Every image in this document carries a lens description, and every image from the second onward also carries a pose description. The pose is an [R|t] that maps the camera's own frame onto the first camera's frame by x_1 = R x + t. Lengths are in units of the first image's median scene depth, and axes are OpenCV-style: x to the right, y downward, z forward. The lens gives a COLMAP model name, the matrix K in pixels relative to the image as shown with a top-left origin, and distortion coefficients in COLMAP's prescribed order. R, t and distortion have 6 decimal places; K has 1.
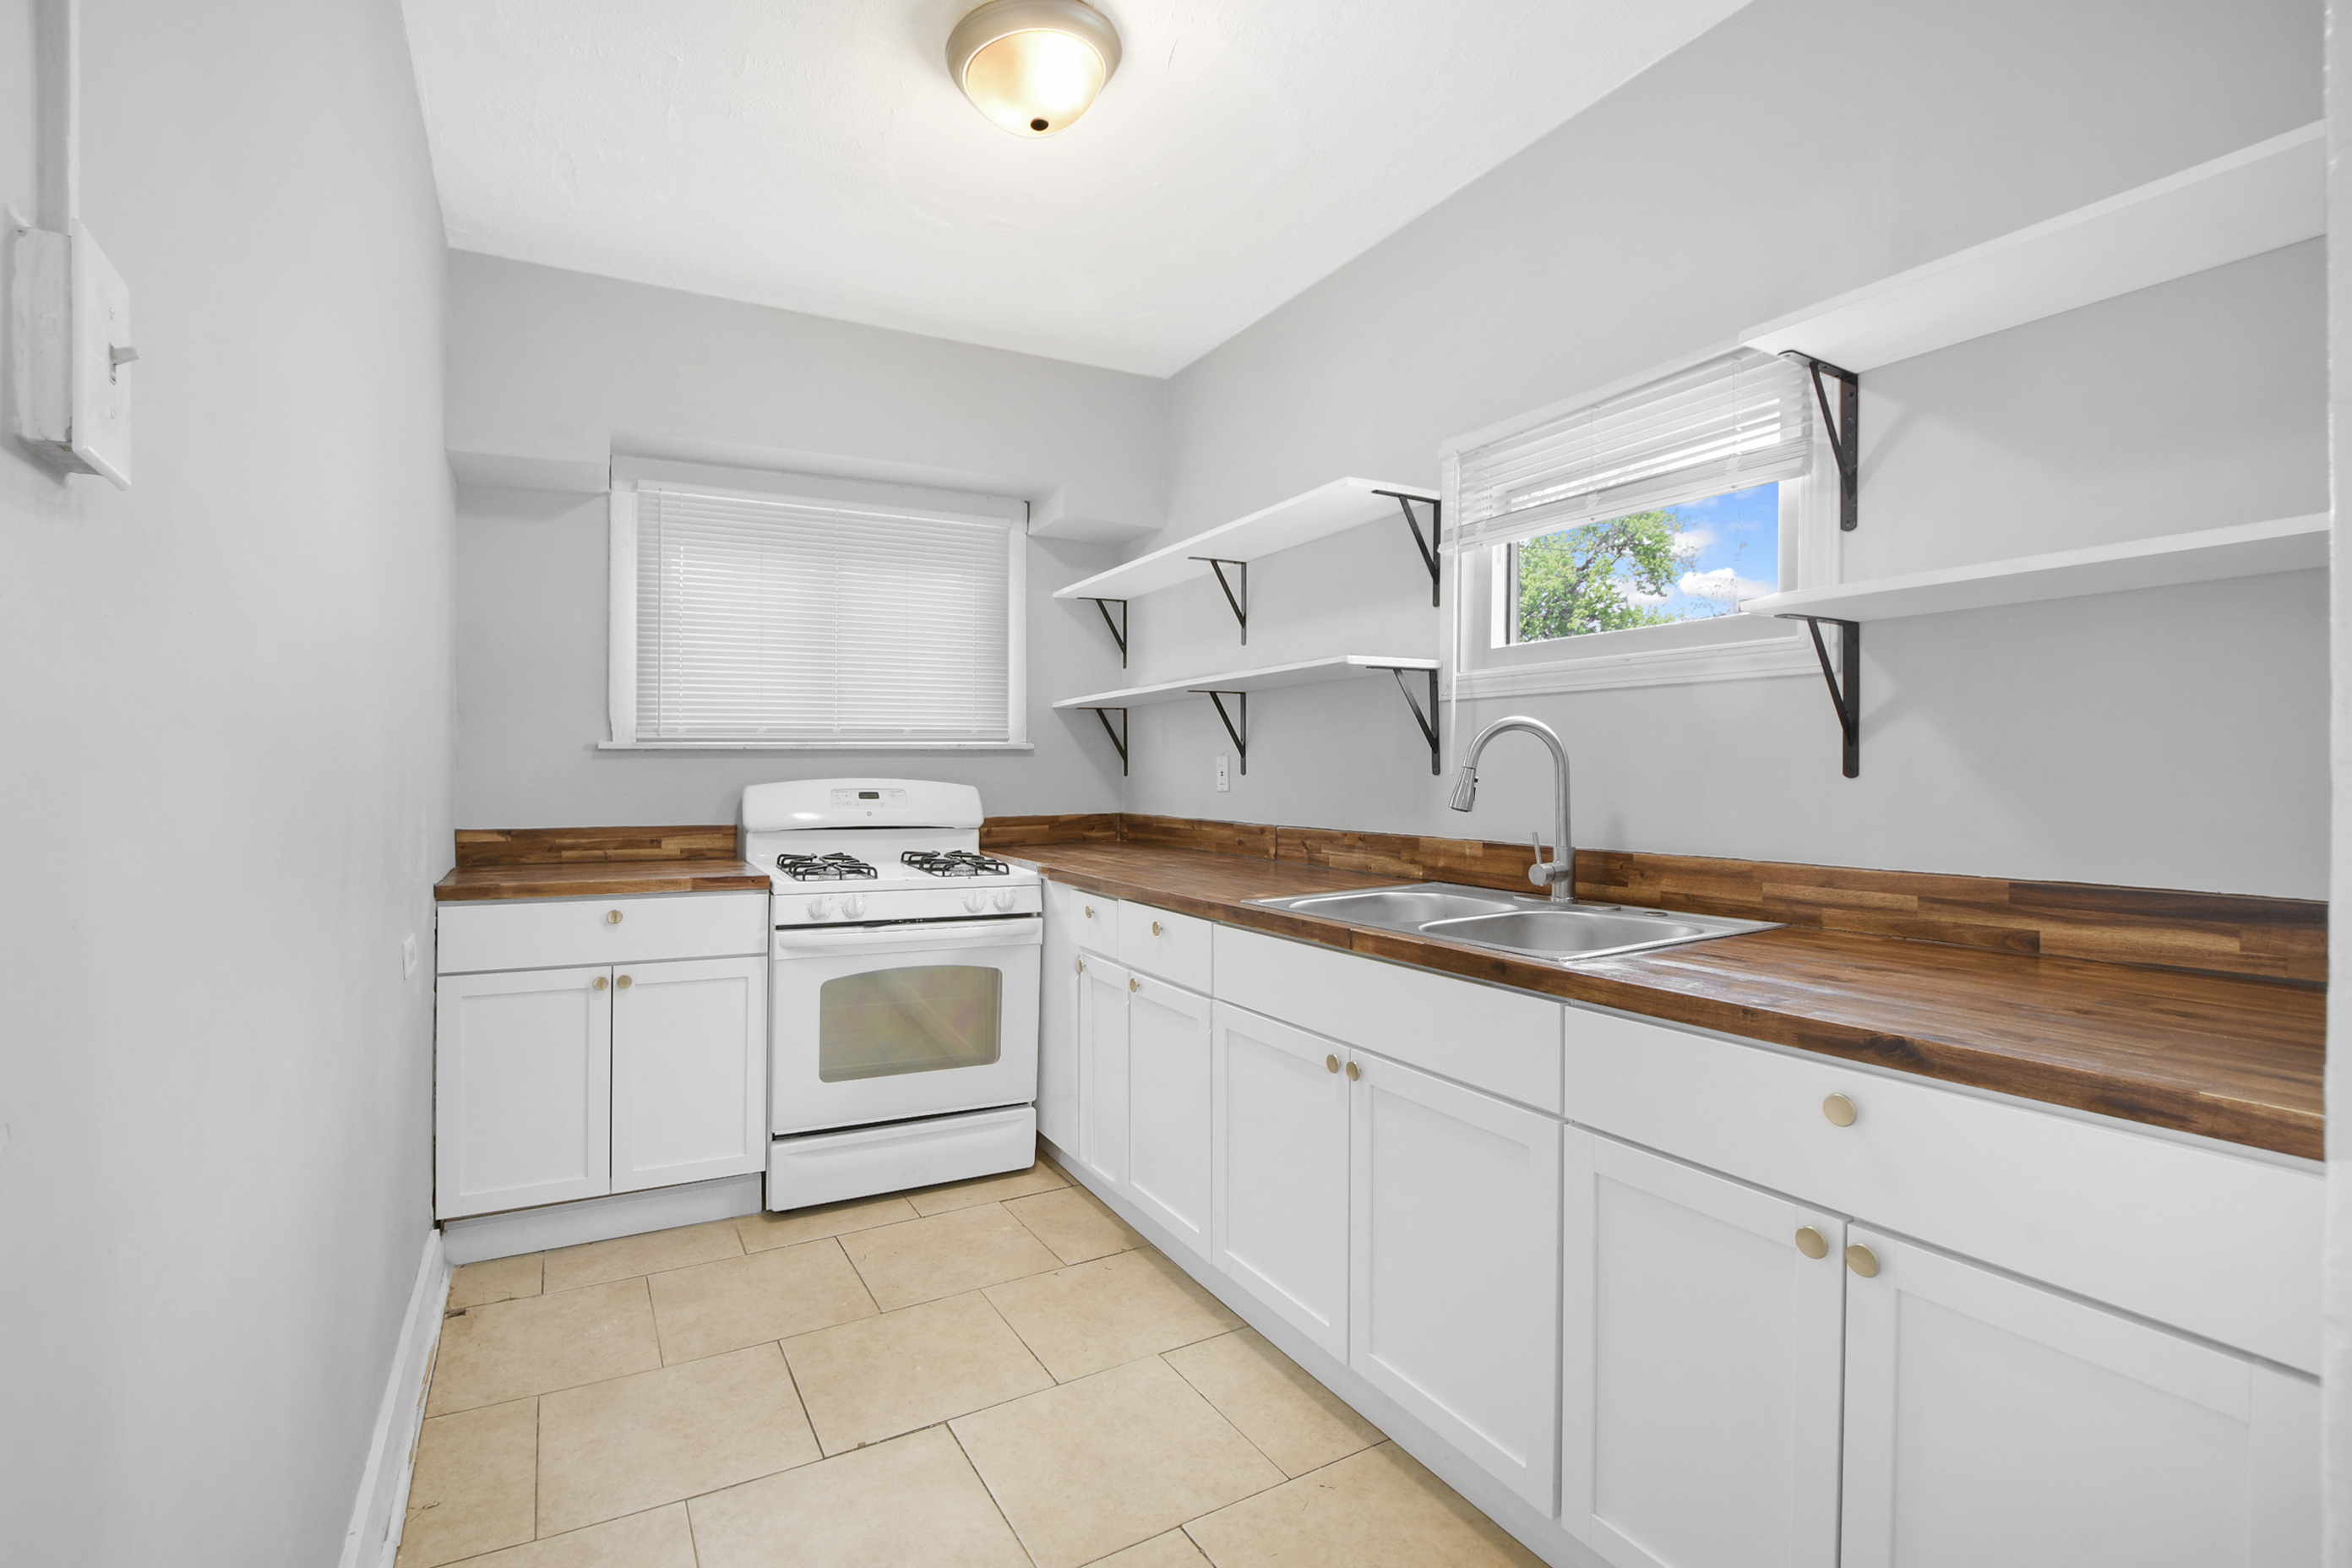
lens RADIAL K [[1082.9, 0, 1110.3], [0, 1082.9, 770.3], [0, 0, 1]] dist [-0.037701, -0.000025]
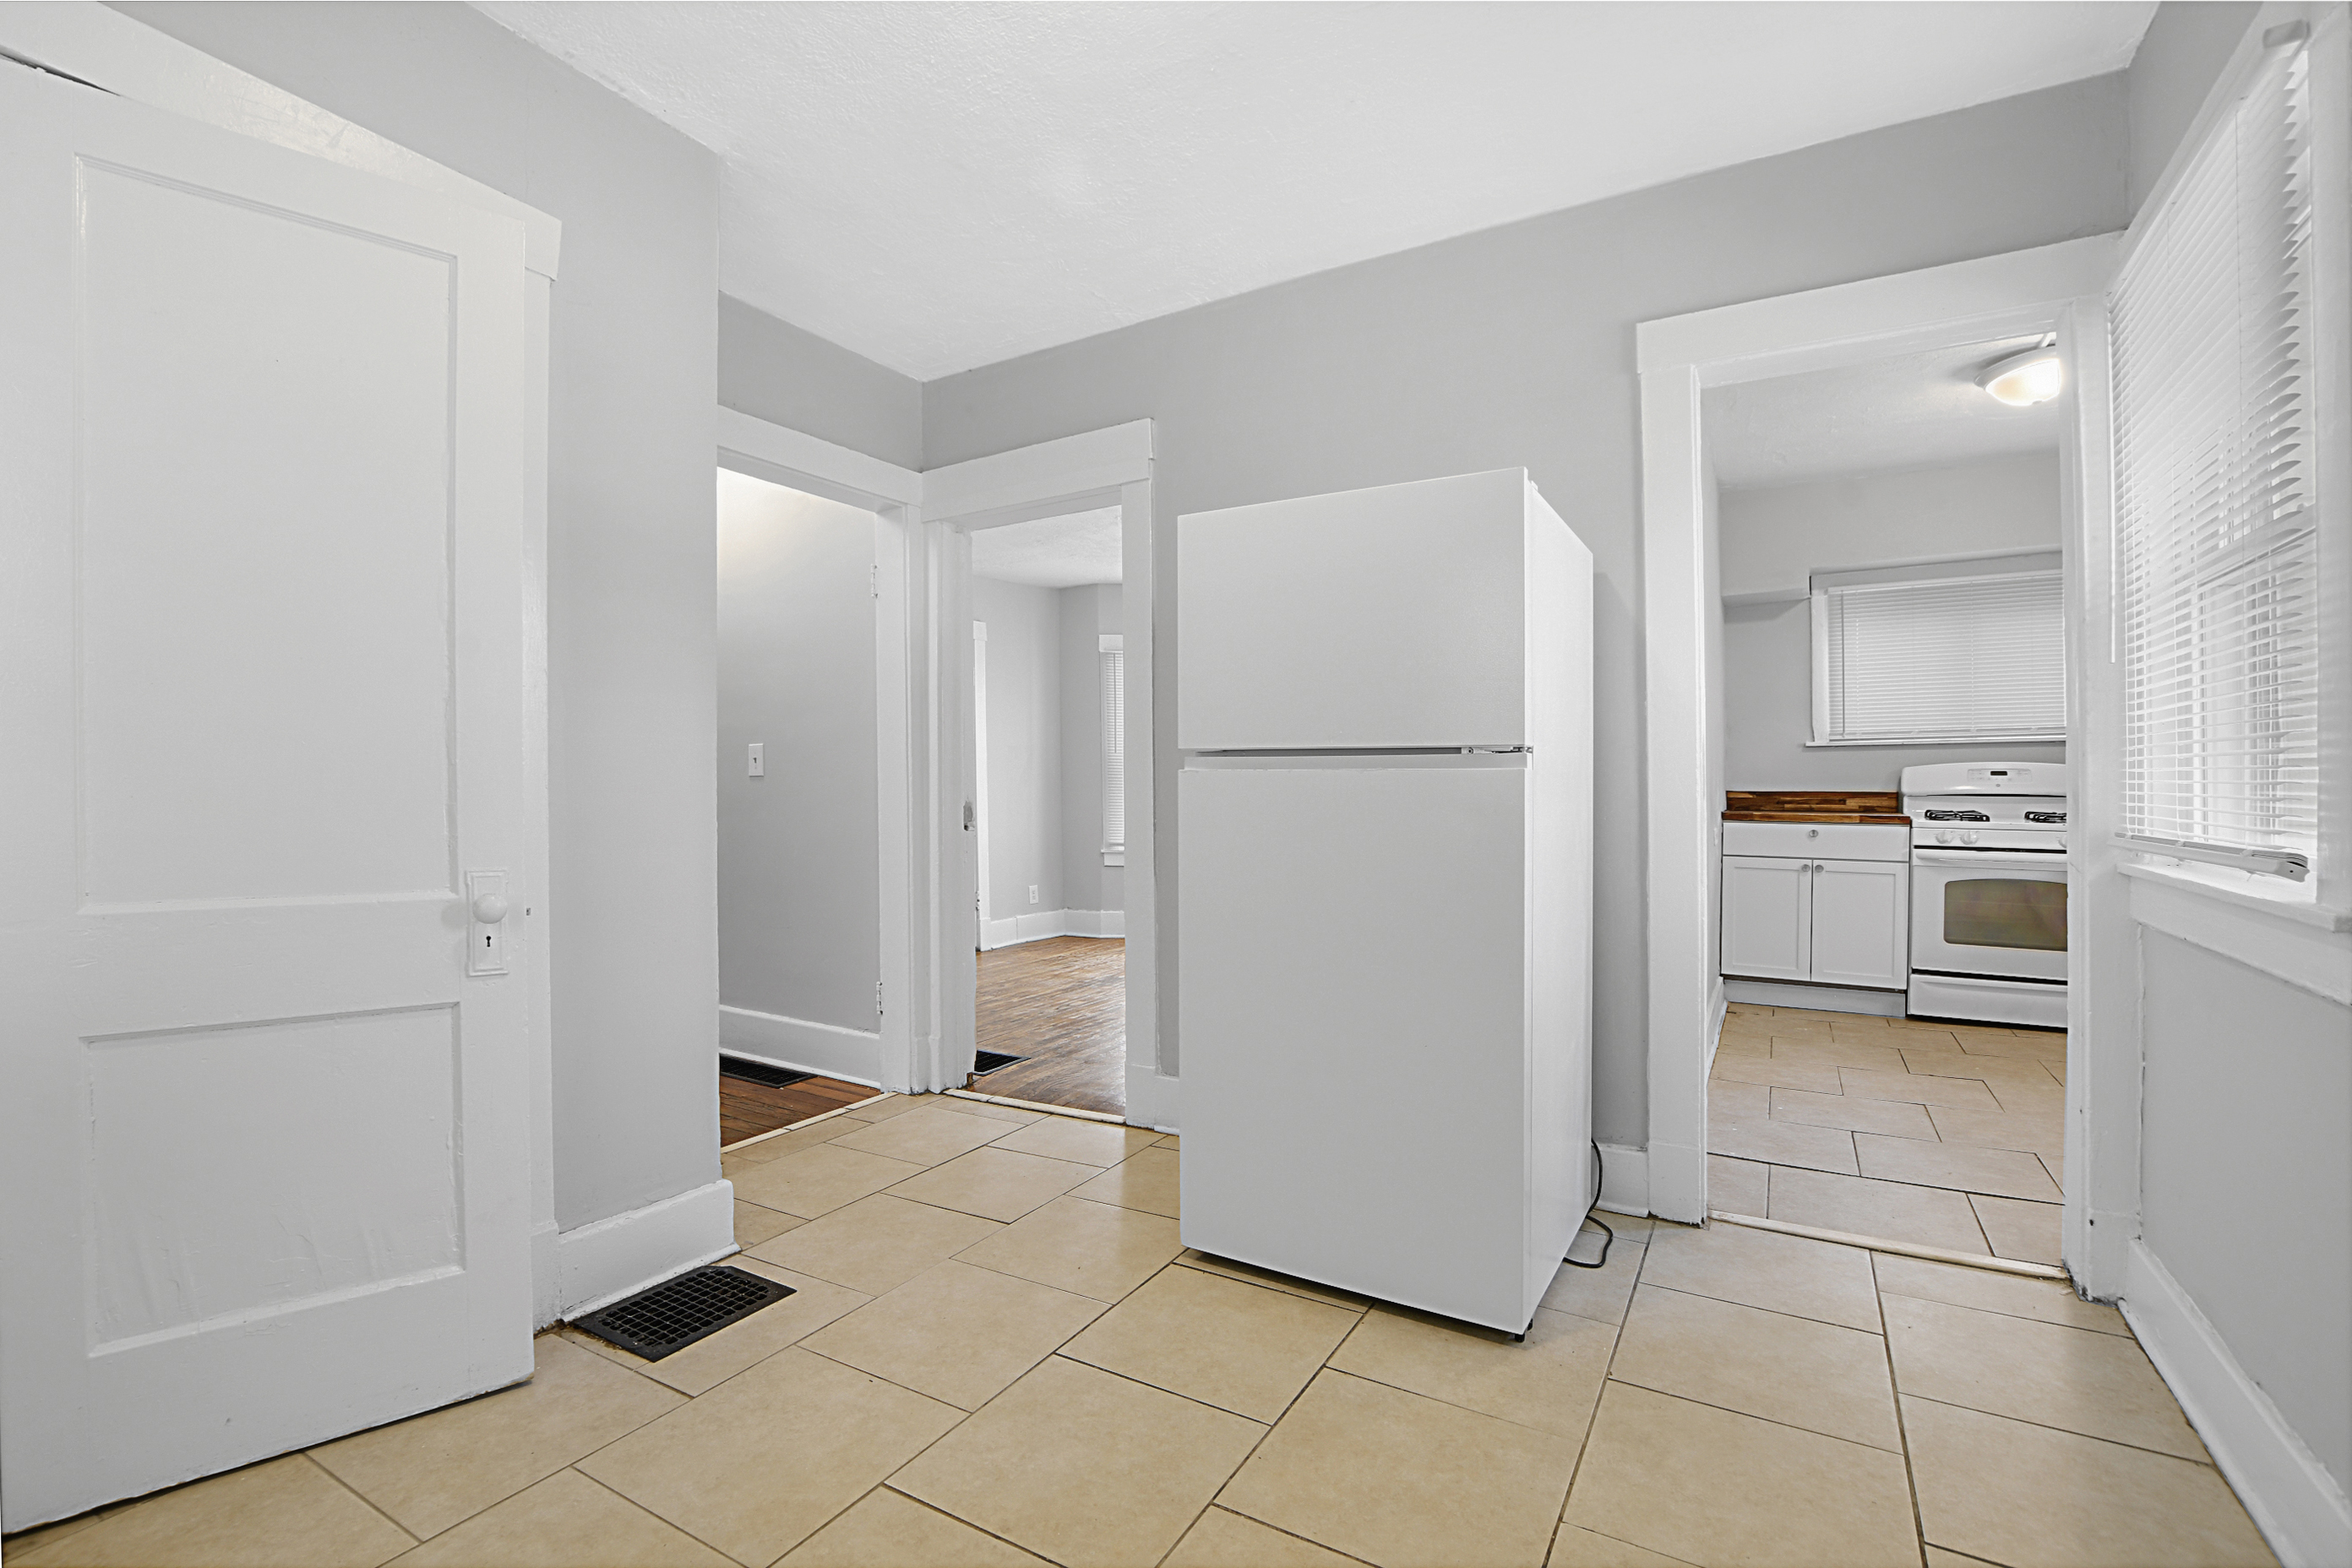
lens RADIAL K [[1082.9, 0, 1110.3], [0, 1082.9, 770.3], [0, 0, 1]] dist [-0.037701, -0.000025]
pose [[0.510982, -0.009440, -0.859539, 0.458835], [0.003204, 0.999954, -0.009078, 0.033227], [0.859585, 0.001884, 0.510989, -0.906525]]
